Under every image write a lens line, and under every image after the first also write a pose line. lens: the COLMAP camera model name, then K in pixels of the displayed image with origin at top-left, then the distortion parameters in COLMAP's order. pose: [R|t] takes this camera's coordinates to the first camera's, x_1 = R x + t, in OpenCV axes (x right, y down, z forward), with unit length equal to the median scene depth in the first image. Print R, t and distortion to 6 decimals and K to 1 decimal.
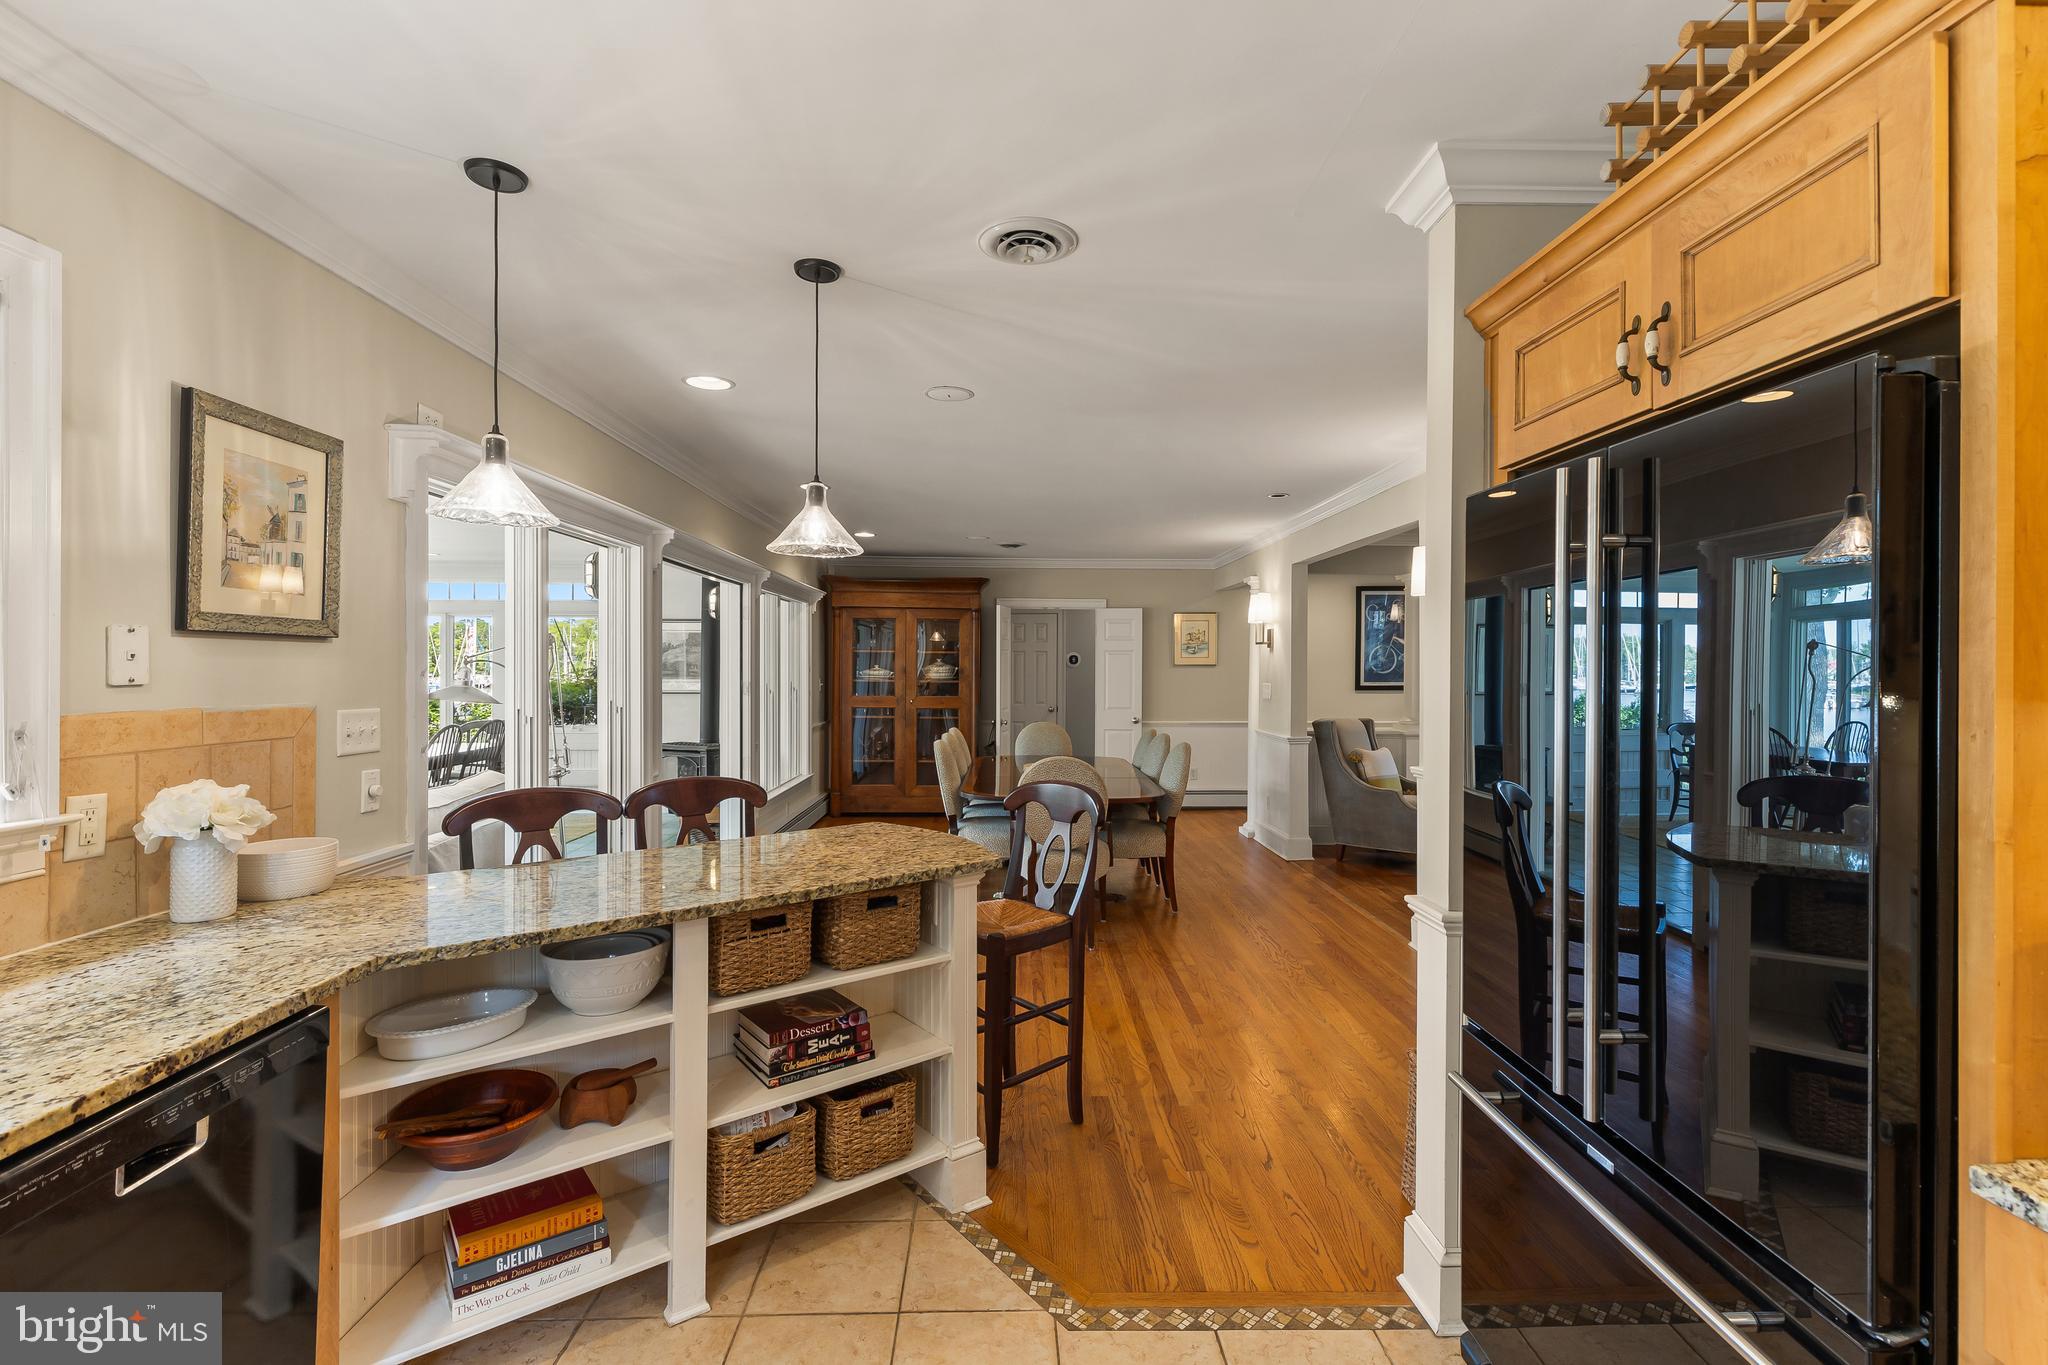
lens RADIAL K [[929.8, 0, 1016.0], [0, 929.8, 665.6], [0, 0, 1]] dist [0.005382, -0.001121]
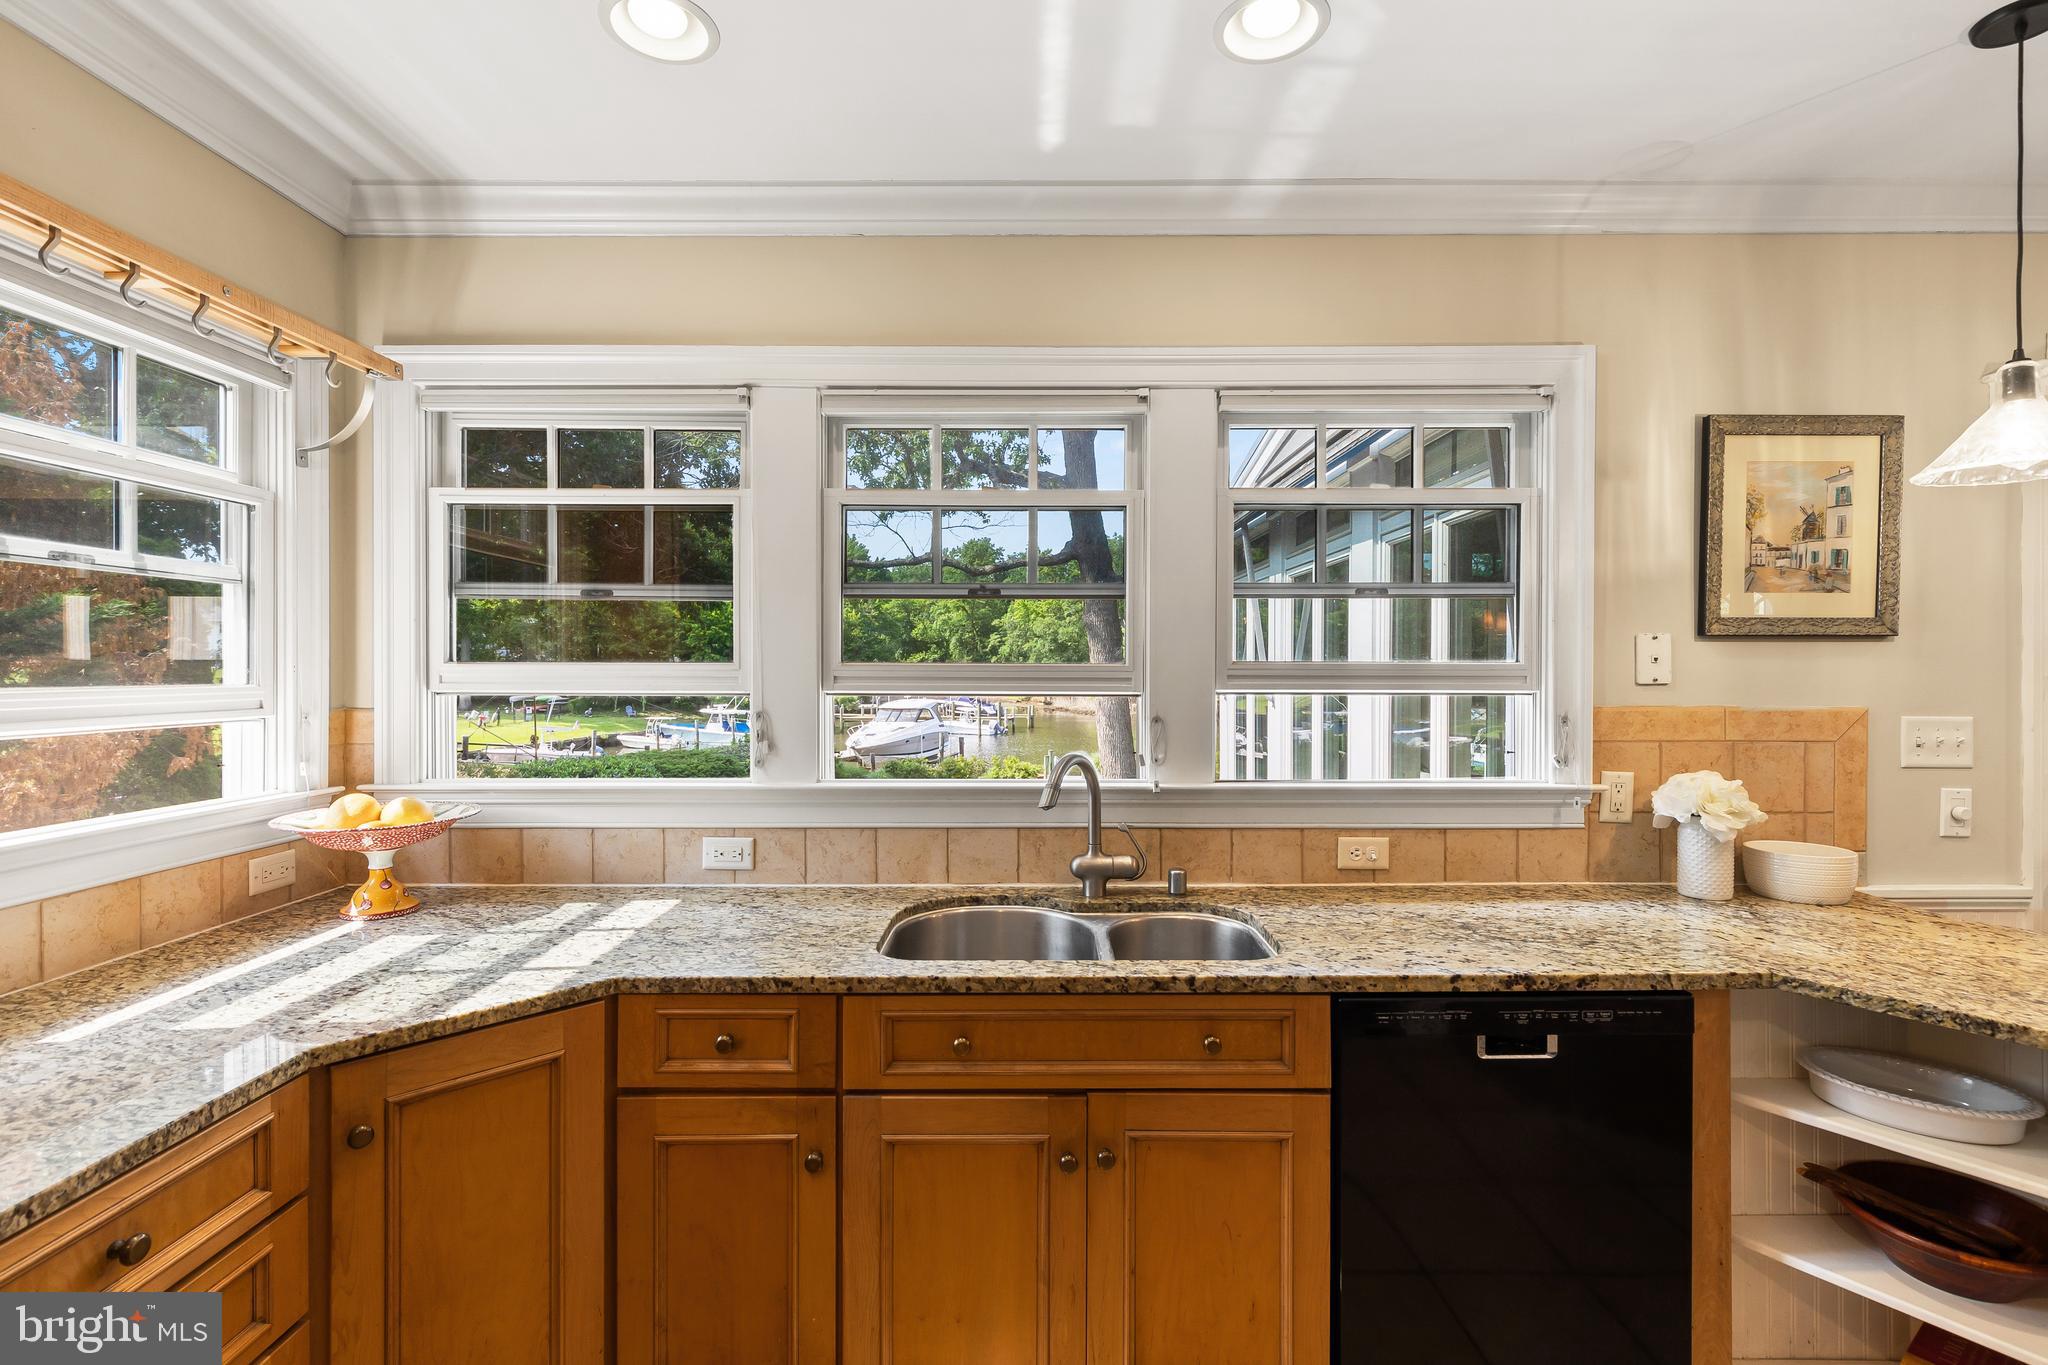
lens RADIAL K [[929.8, 0, 1039.9], [0, 929.8, 673.0], [0, 0, 1]] dist [0.005382, -0.001121]
pose [[-0.015893, 0.002053, -0.999872, 0.239744], [0.003421, 0.999992, 0.001999, 0.001875], [0.999868, -0.003389, -0.015900, 0.233514]]
